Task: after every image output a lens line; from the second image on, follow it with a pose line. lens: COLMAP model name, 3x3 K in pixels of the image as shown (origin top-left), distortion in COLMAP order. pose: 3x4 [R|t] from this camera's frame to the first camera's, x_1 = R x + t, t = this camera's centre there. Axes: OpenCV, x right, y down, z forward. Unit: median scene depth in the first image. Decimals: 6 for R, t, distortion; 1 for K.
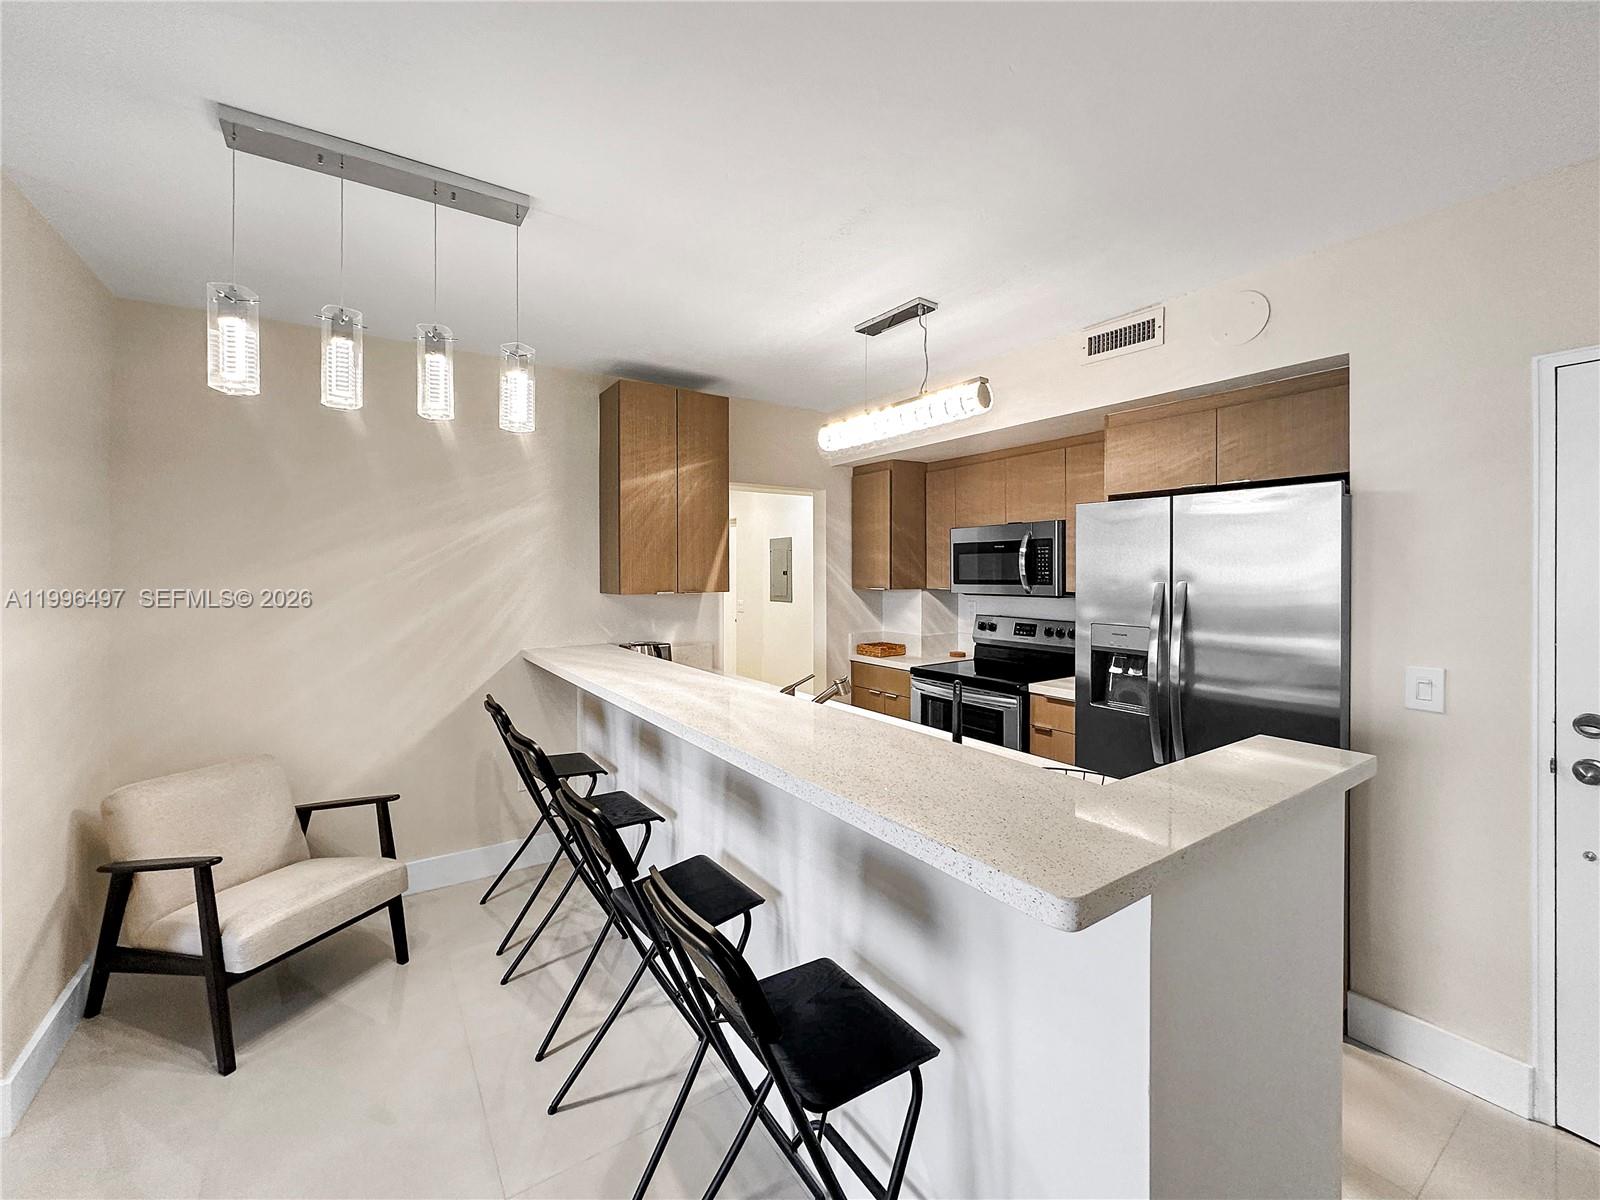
lens RADIAL K [[641.6, 0, 800.0], [0, 641.6, 600.0], [0, 0, 1]] dist [0.001145, -0.000154]
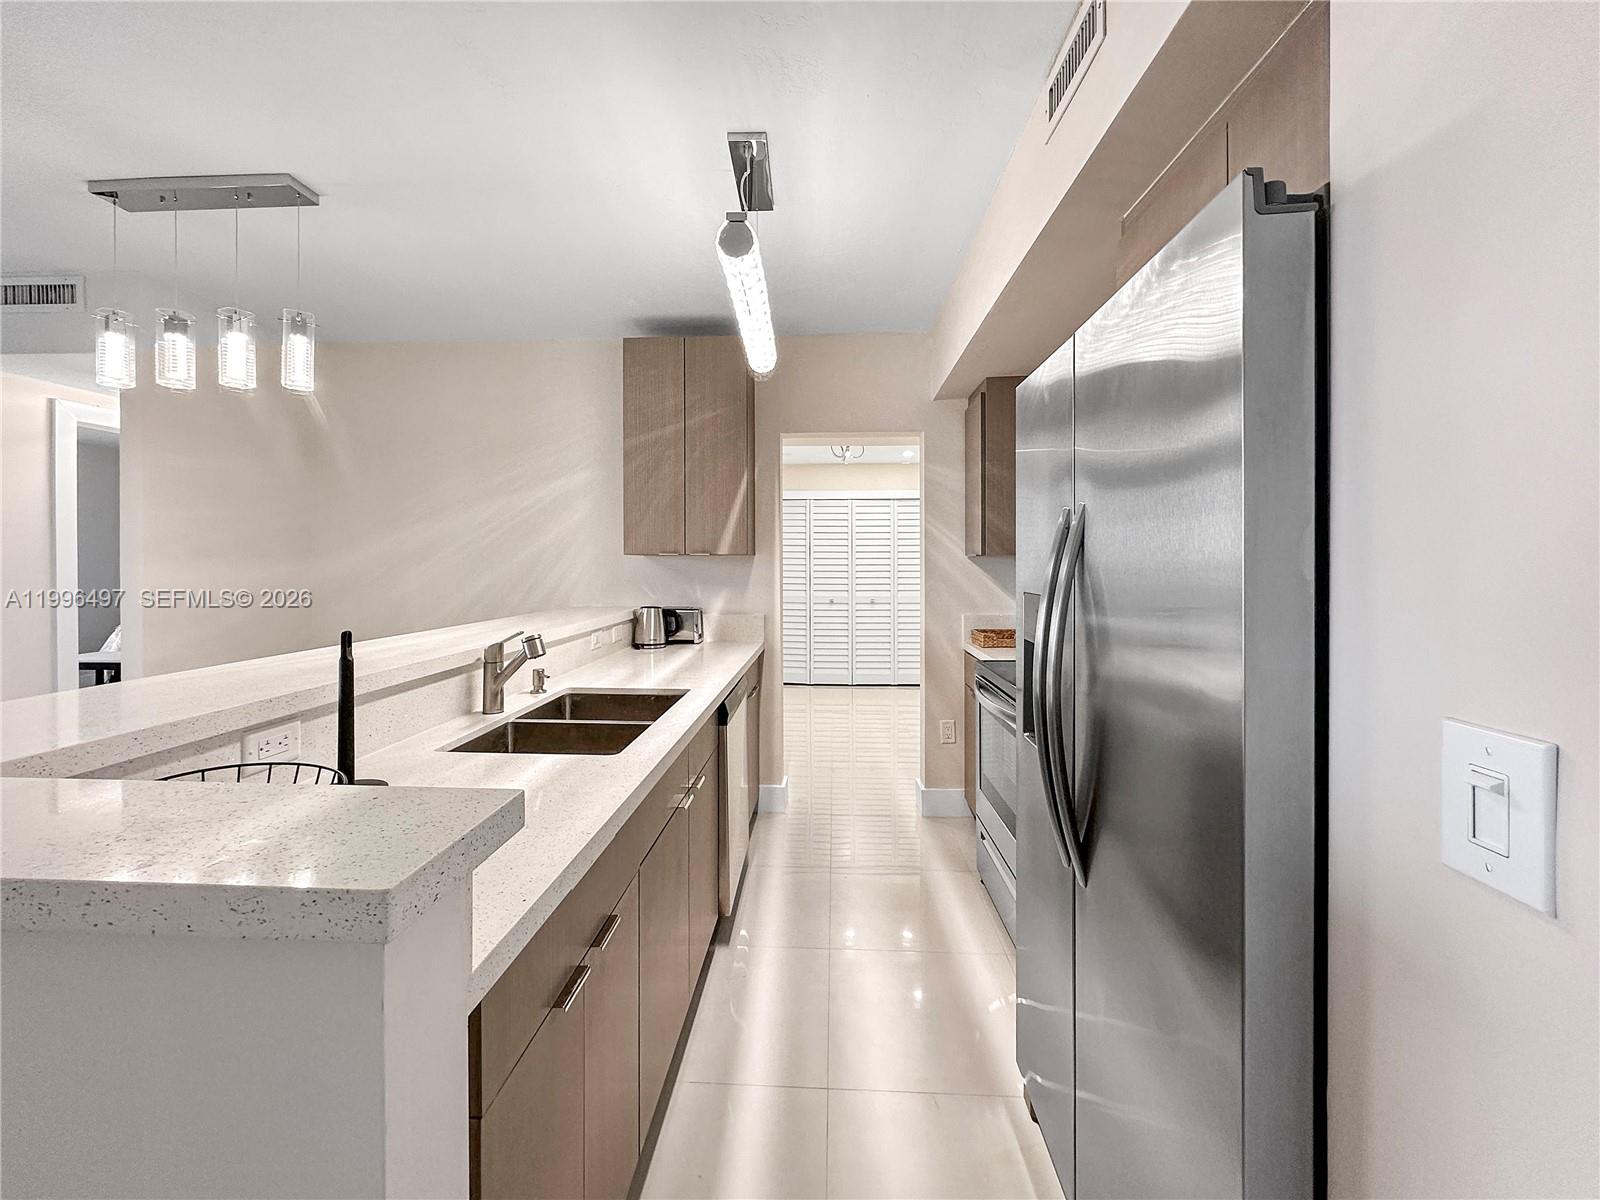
lens RADIAL K [[662.5, 0, 793.4], [0, 662.5, 559.2], [0, 0, 1]] dist [-0.000234, -0.000137]
pose [[0.814248, 0.005591, -0.580491, 0.479570], [-0.029032, 0.999095, -0.031100, 0.021399], [0.579791, 0.042176, 0.813673, 0.300937]]
